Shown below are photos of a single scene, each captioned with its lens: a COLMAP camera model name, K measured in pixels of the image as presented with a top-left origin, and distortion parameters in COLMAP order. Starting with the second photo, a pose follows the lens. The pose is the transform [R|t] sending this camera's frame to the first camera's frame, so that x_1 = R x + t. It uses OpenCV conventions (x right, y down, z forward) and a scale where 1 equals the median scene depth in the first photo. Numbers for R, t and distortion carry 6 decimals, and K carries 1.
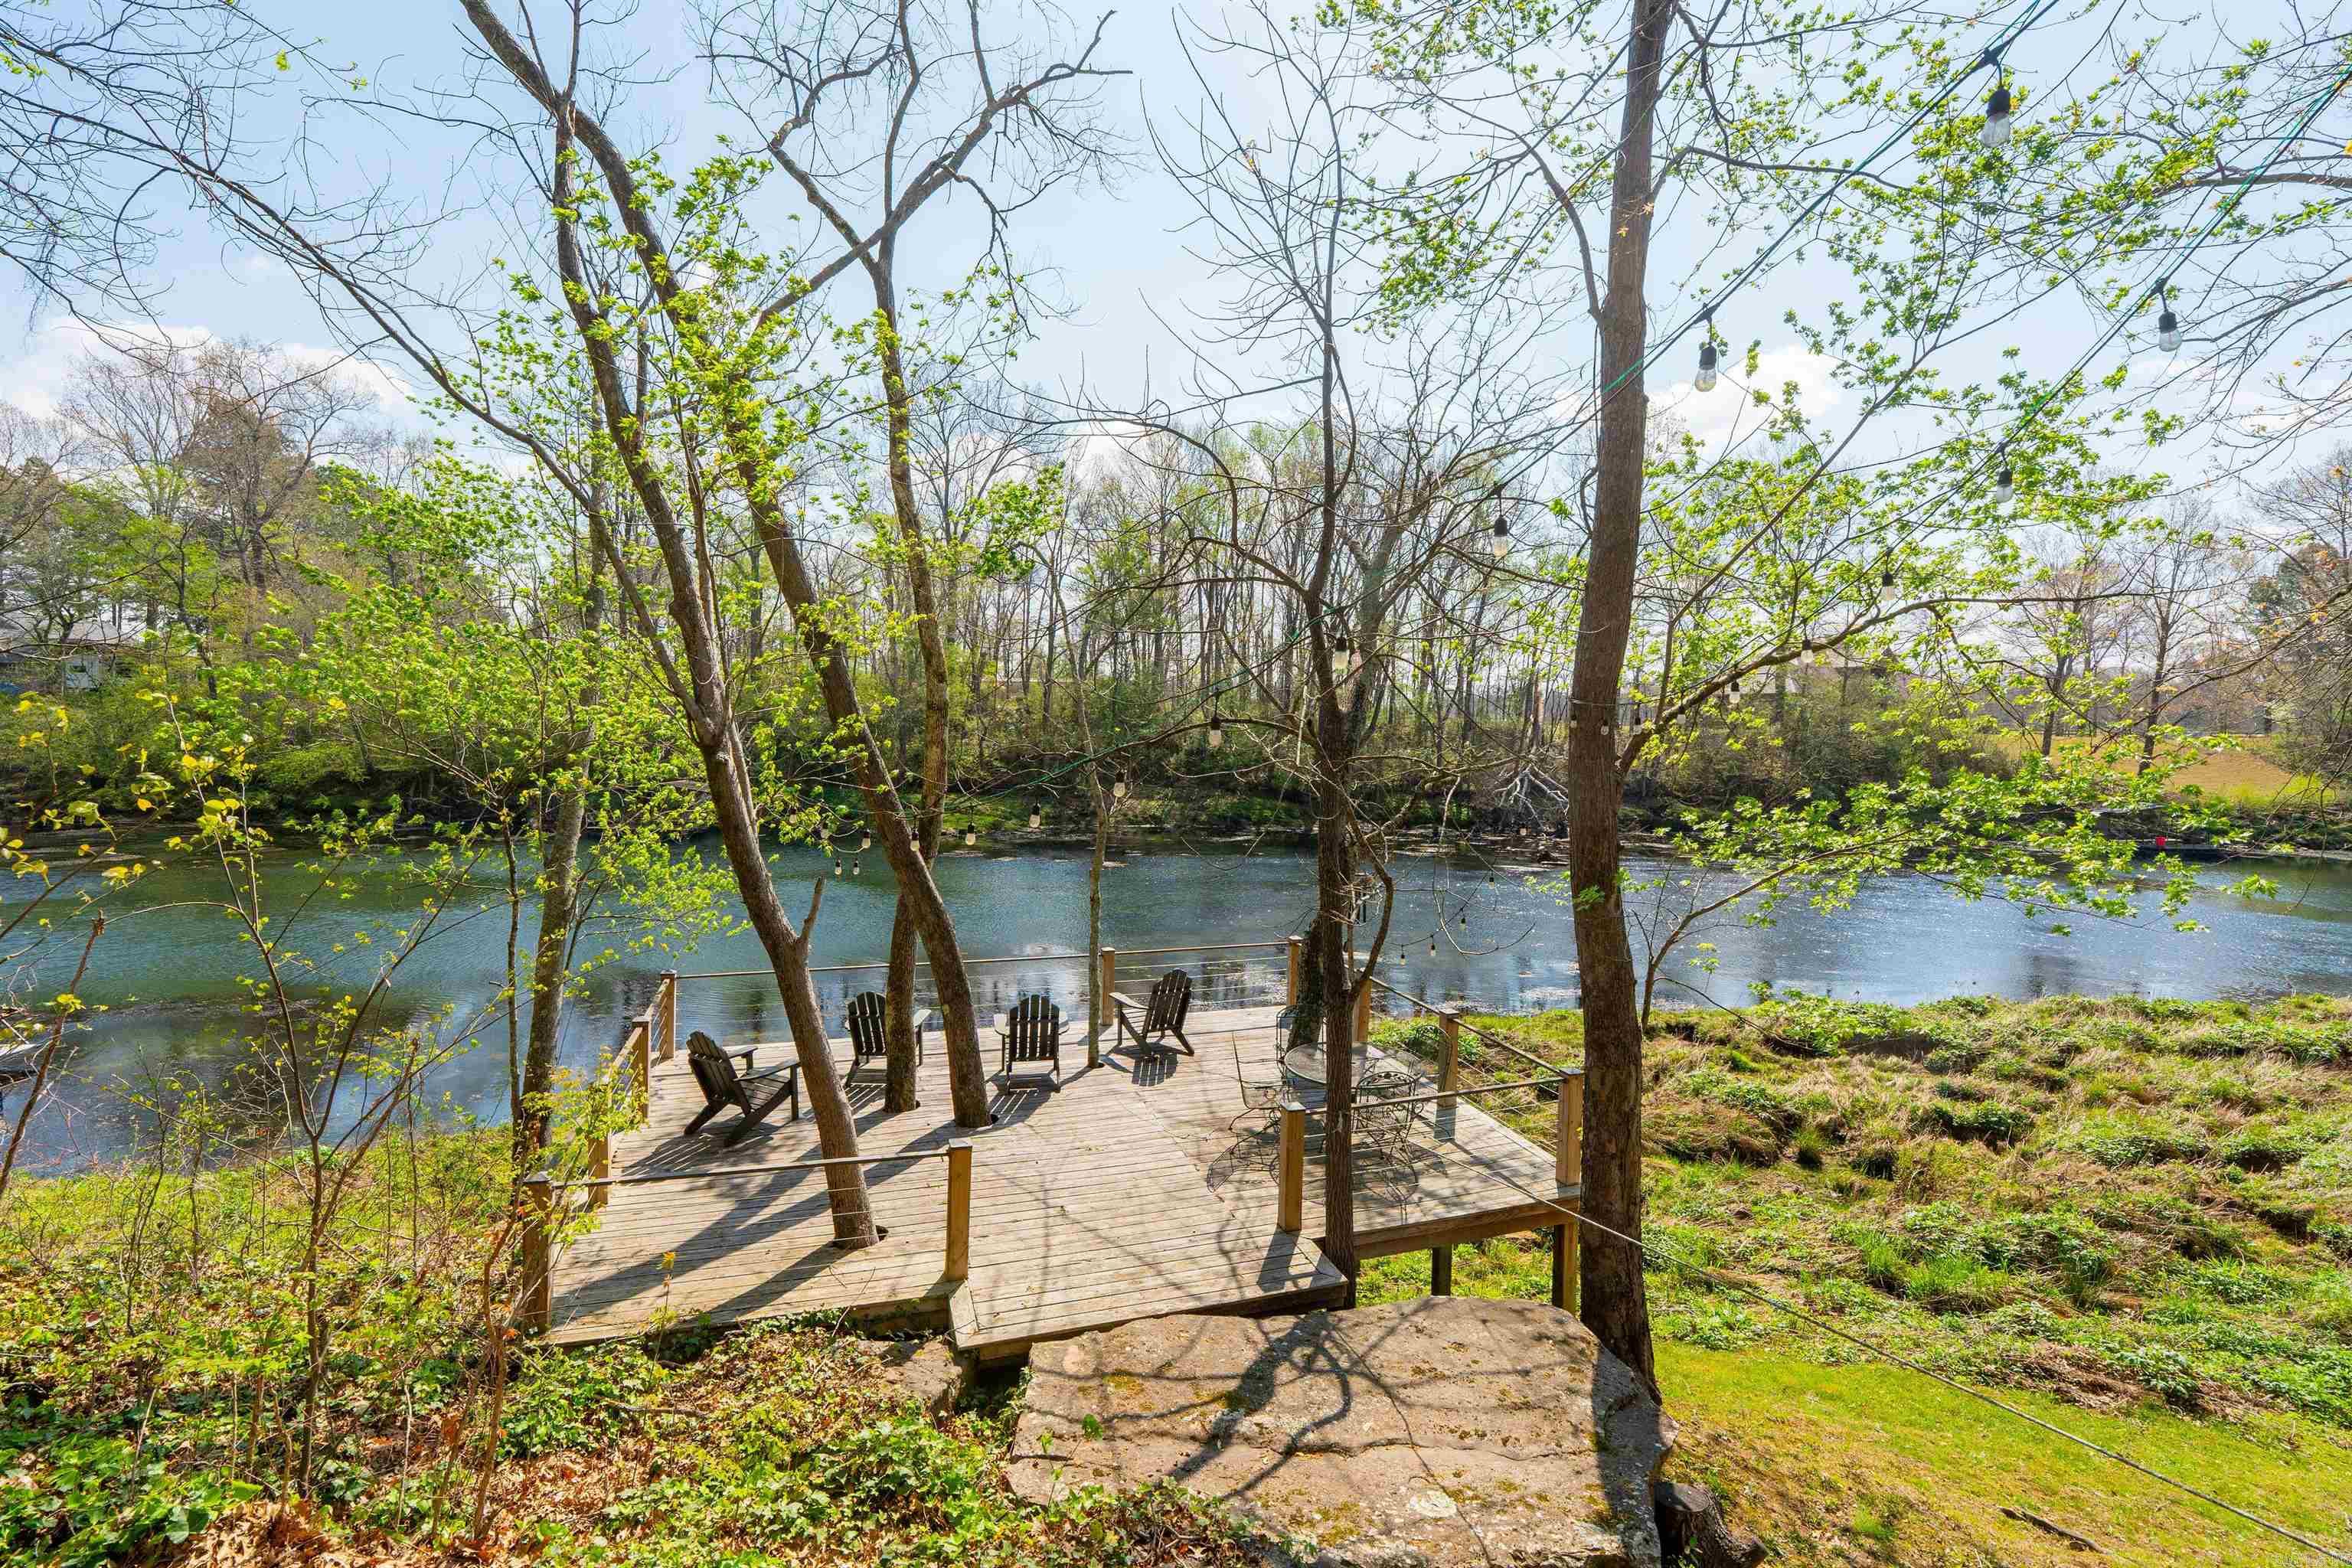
lens RADIAL K [[1044.4, 0, 1176.2], [0, 1044.4, 776.9], [0, 0, 1]] dist [-0.005372, 0.000494]
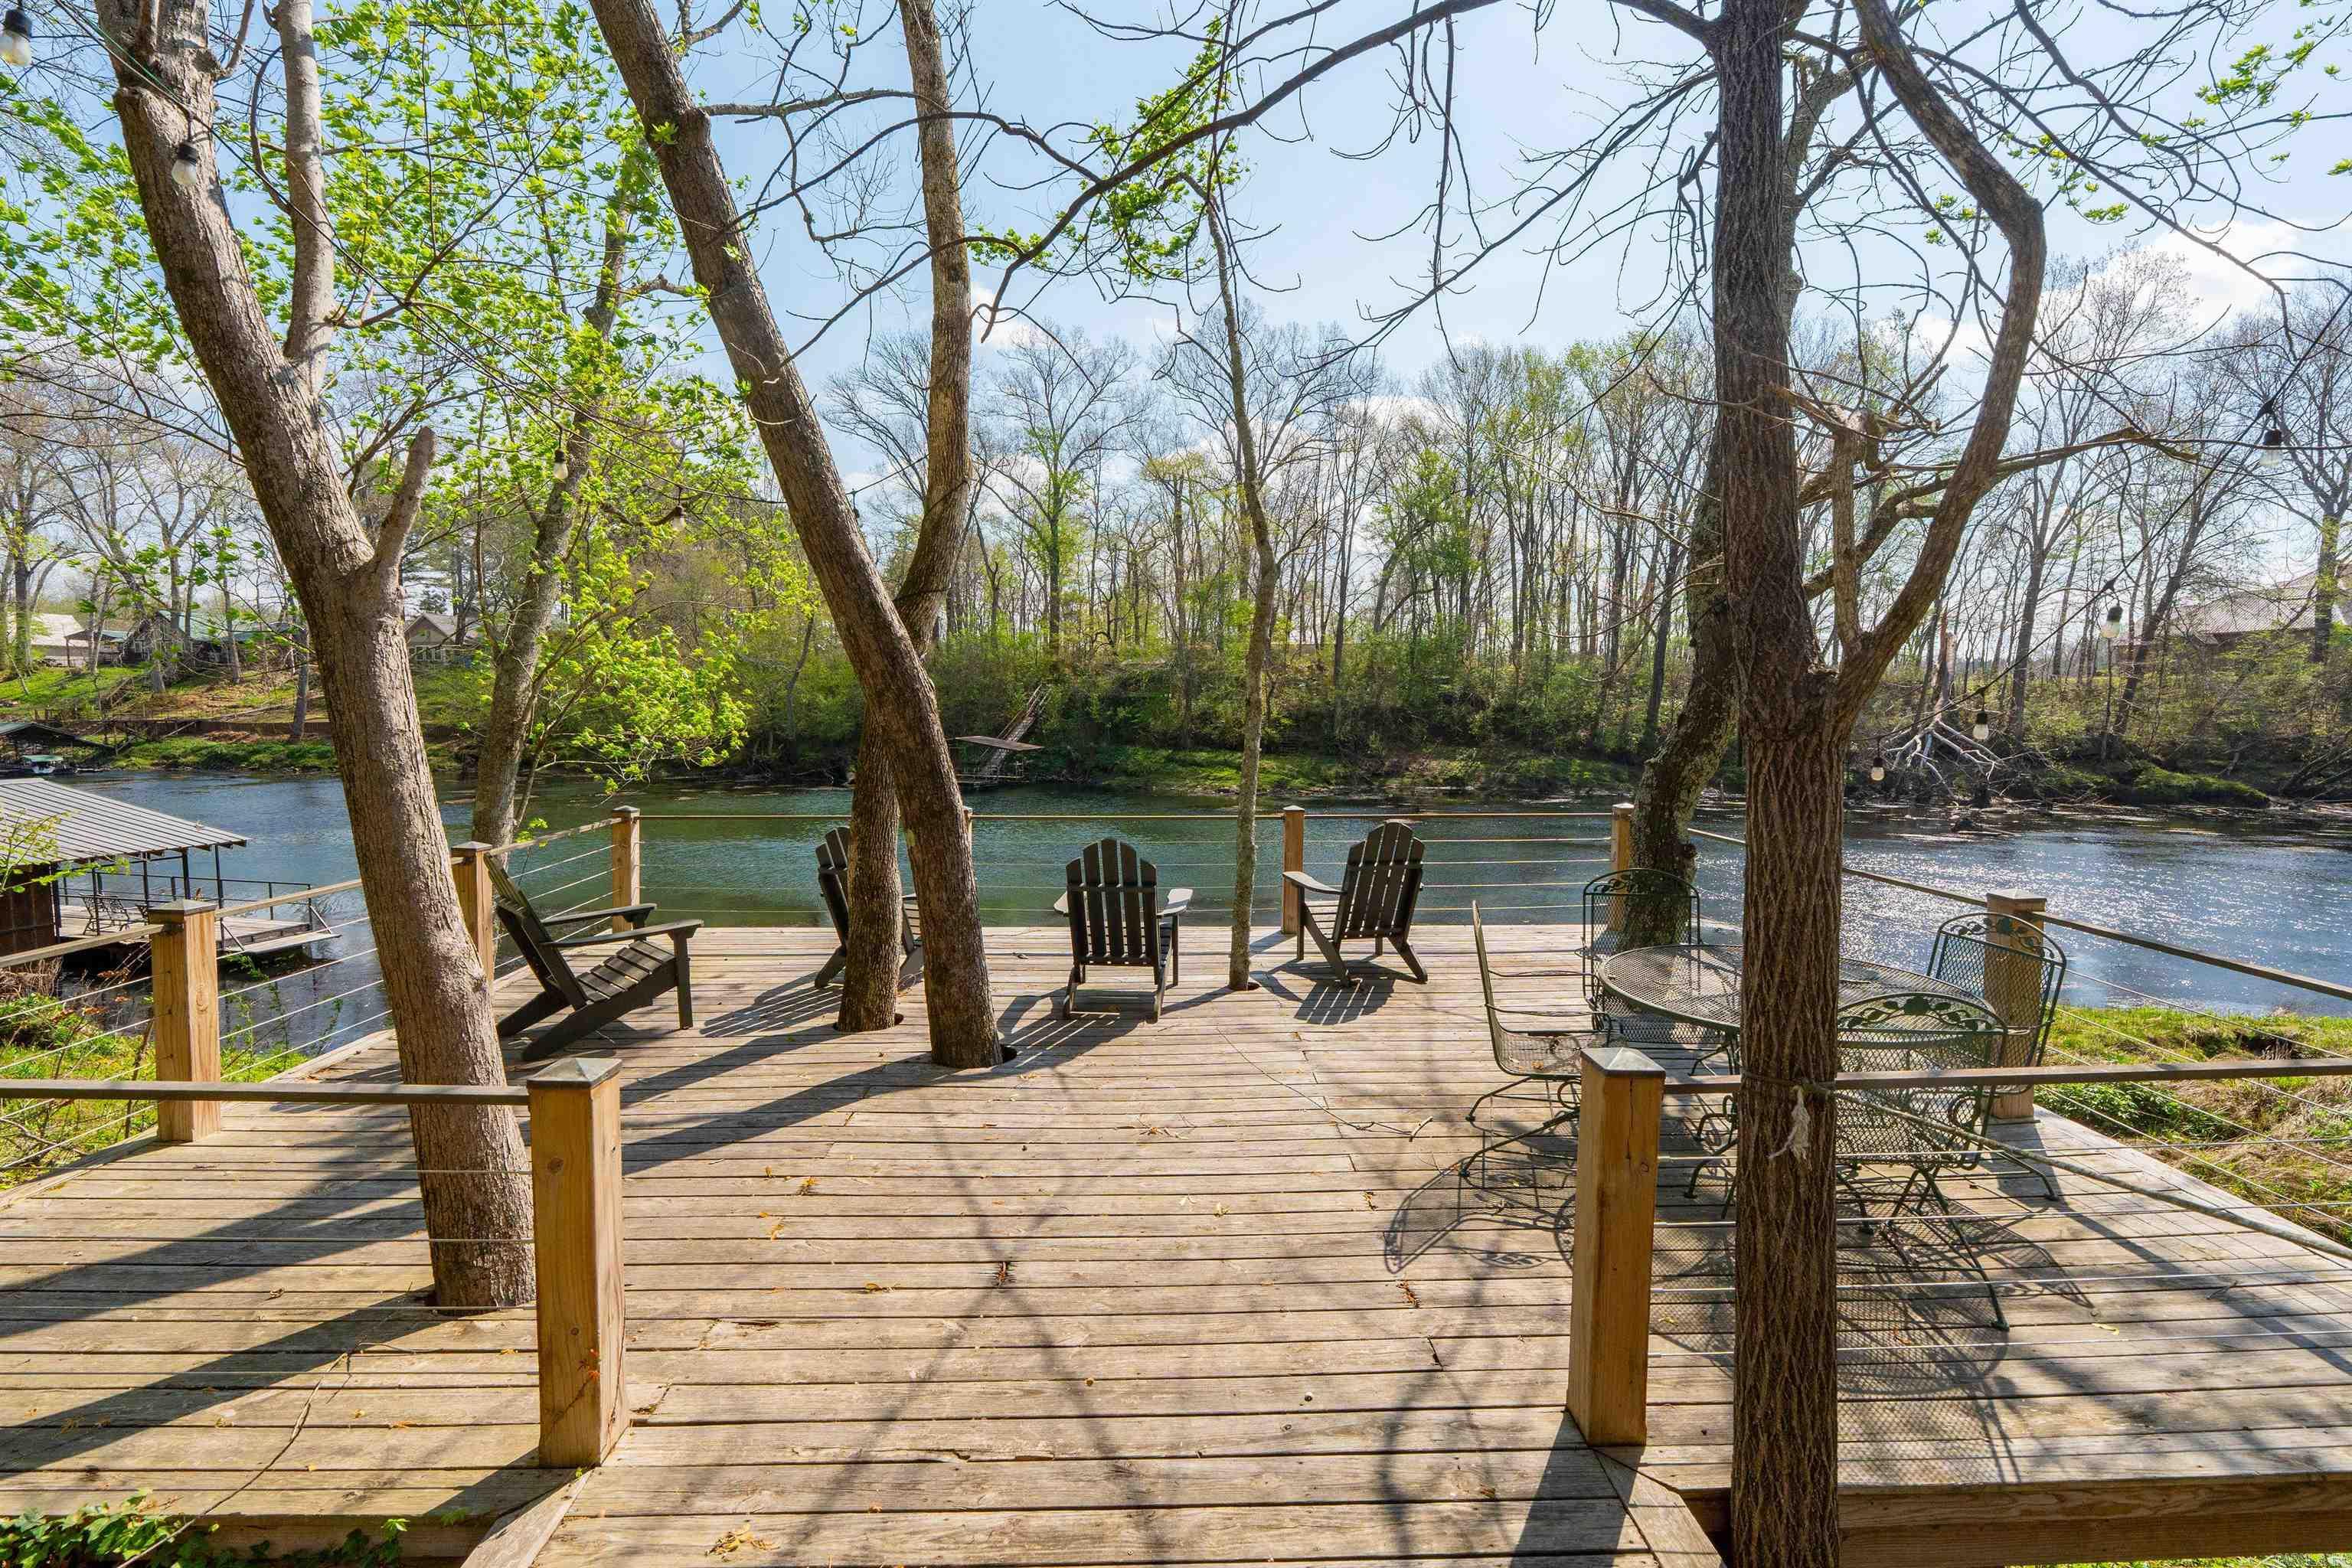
lens RADIAL K [[1044.4, 0, 1187.1], [0, 1044.4, 777.5], [0, 0, 1]] dist [-0.005372, 0.000494]
pose [[0.960527, 0.008054, -0.278070, 0.052103], [-0.003595, 0.999857, 0.016540, 0.162301], [0.278164, -0.014887, 0.960418, 0.476028]]
